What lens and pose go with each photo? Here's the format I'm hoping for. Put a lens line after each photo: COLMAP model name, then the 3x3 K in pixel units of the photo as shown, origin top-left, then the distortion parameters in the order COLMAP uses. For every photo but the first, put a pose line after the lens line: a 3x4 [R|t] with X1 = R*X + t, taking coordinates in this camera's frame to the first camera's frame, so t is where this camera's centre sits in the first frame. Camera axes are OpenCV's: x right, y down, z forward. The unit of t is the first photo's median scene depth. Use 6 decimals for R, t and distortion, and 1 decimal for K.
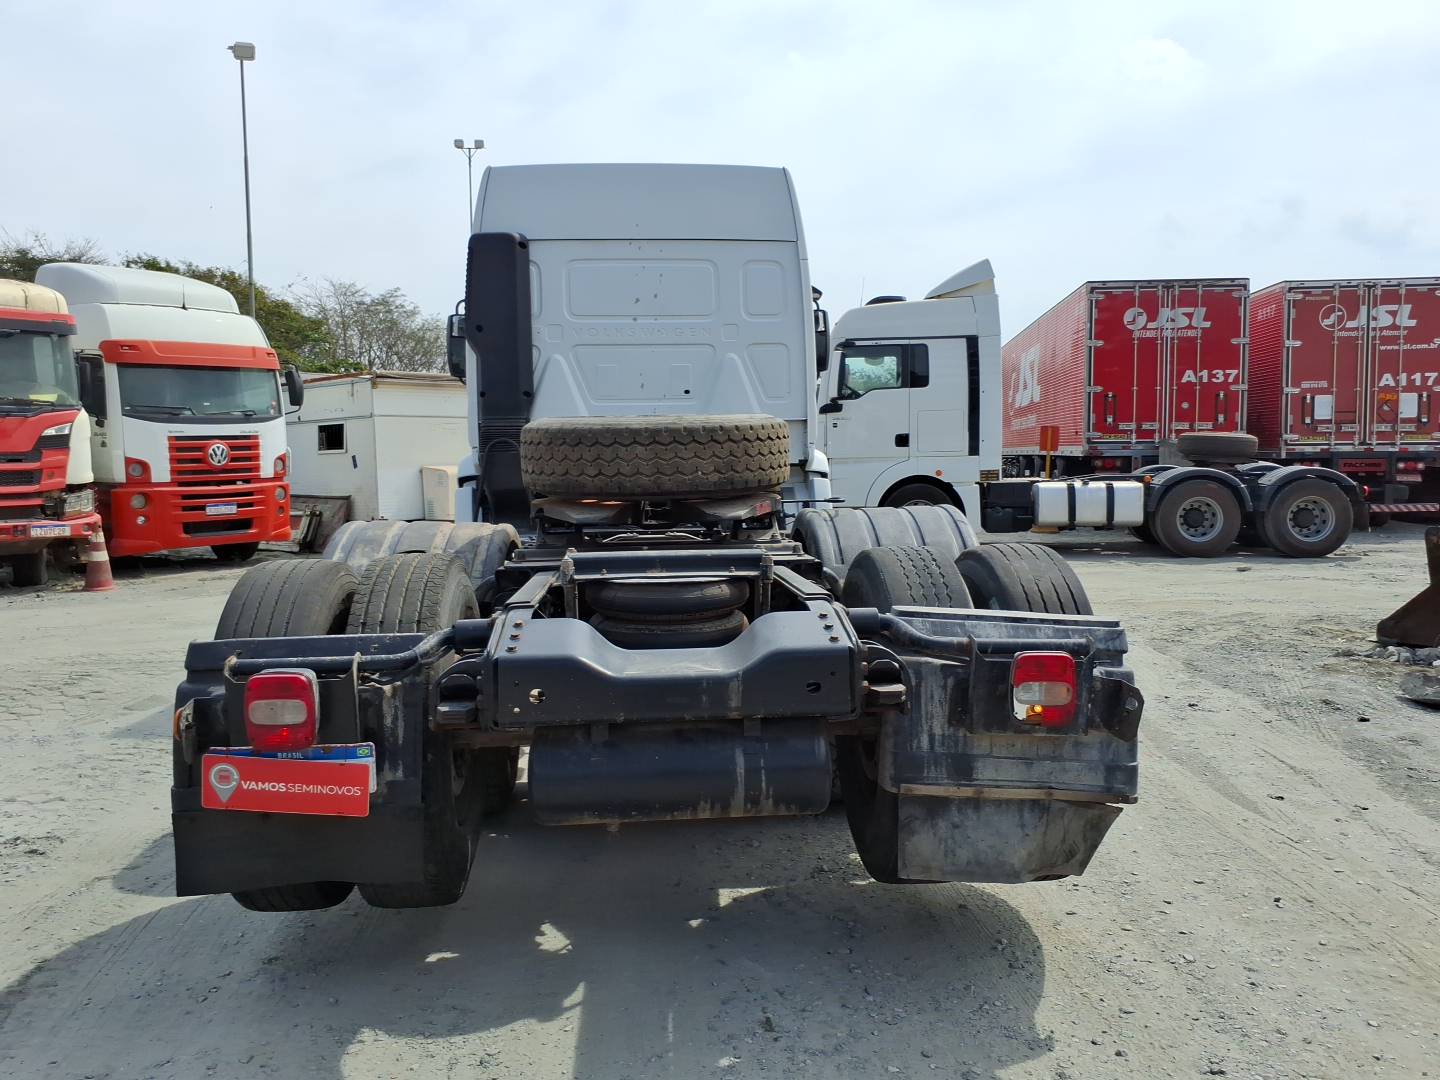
lens RADIAL K [[1161.0, 0, 720.0], [0, 1161.0, 540.0], [0, 0, 1]] dist [0.056224, -0.094552]
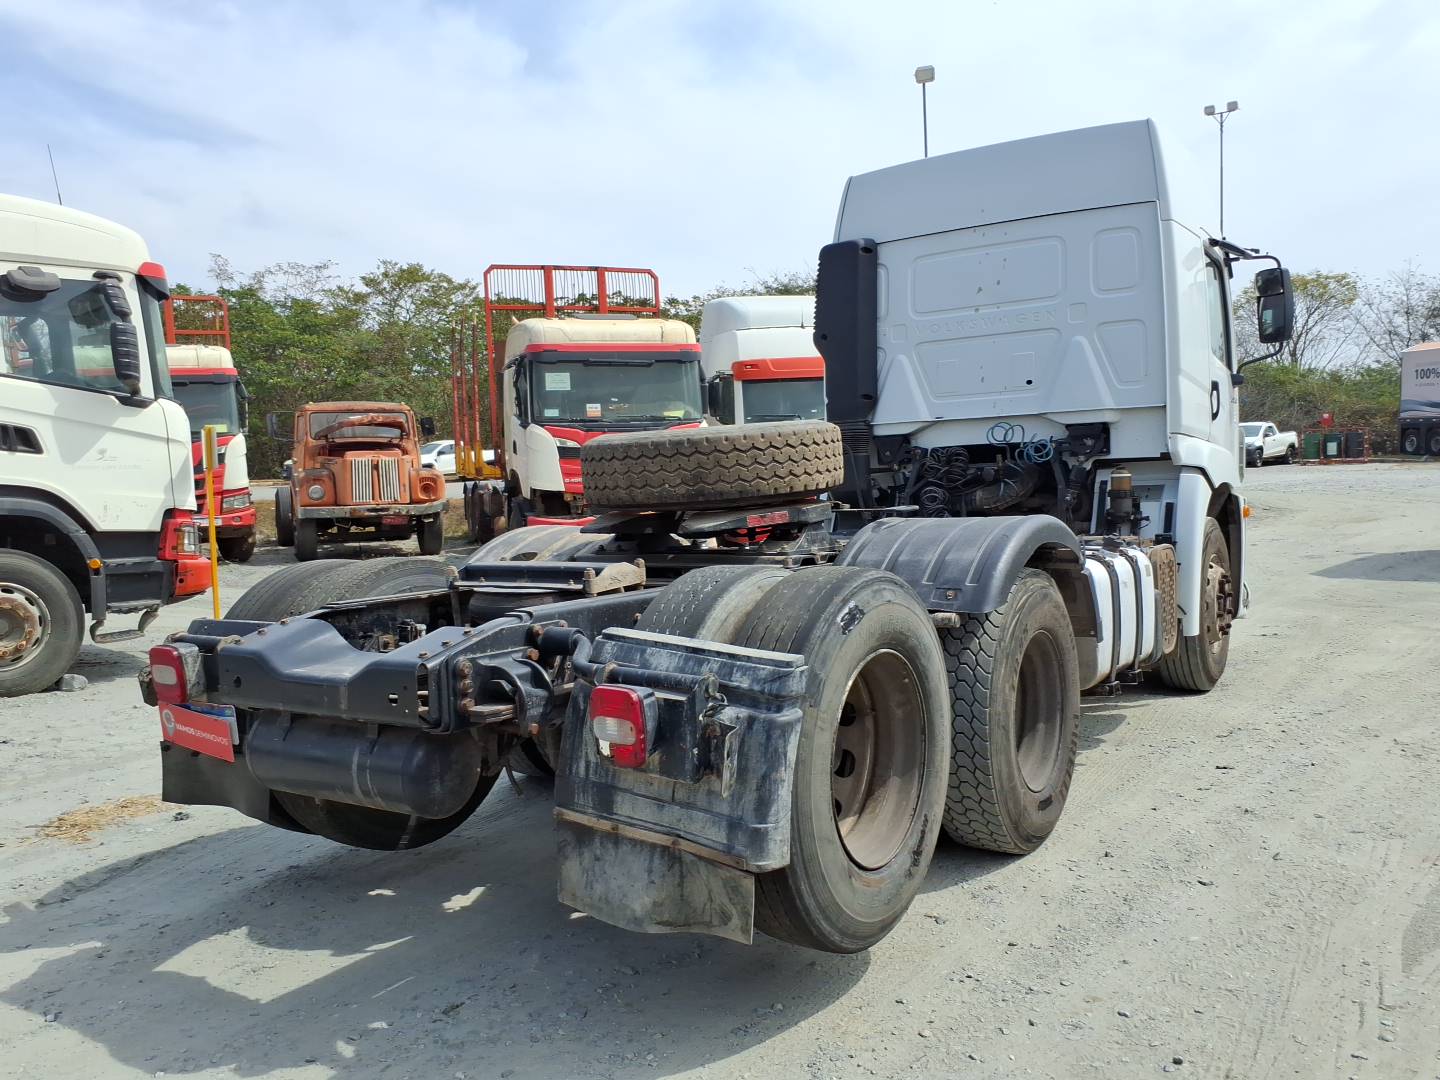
lens RADIAL K [[1161.0, 0, 720.0], [0, 1161.0, 540.0], [0, 0, 1]] dist [0.056224, -0.094552]
pose [[0.783922, 0.020419, -0.620523, 0.355591], [-0.014100, 0.999787, 0.015087, -0.014041], [0.620699, -0.003078, 0.784043, 0.124311]]
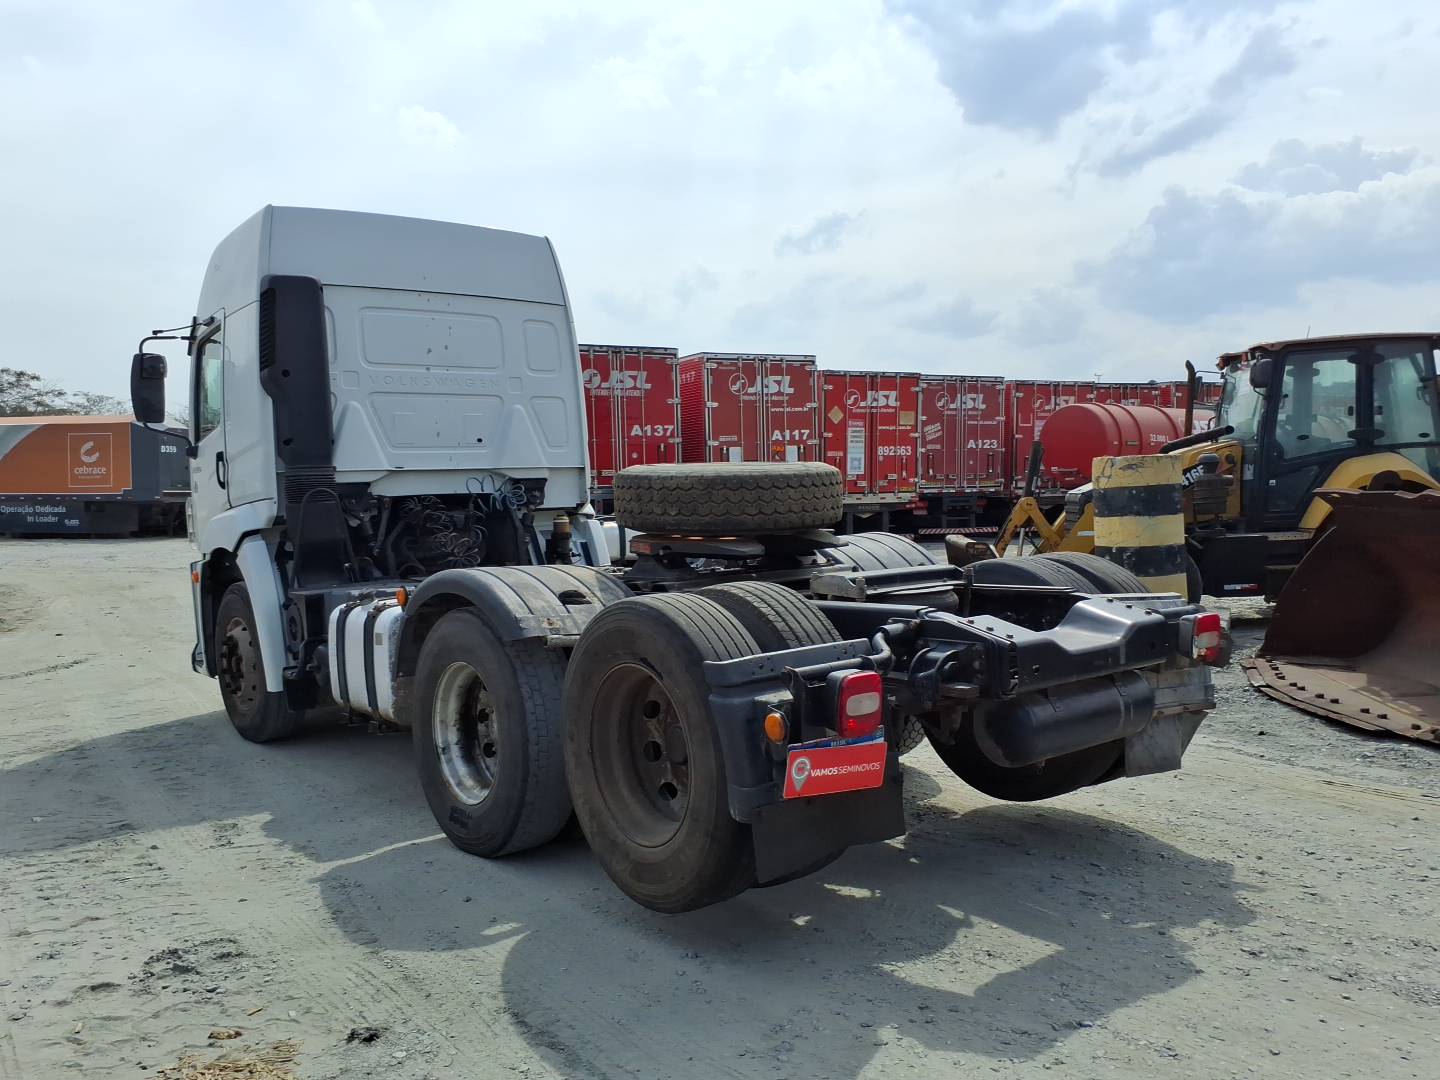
lens RADIAL K [[1161.0, 0, 720.0], [0, 1161.0, 540.0], [0, 0, 1]] dist [0.056224, -0.094552]
pose [[0.828650, -0.039815, 0.558350, -0.435359], [0.063093, 0.997754, -0.022490, -0.002329], [-0.556200, 0.053864, 0.829301, 0.022750]]
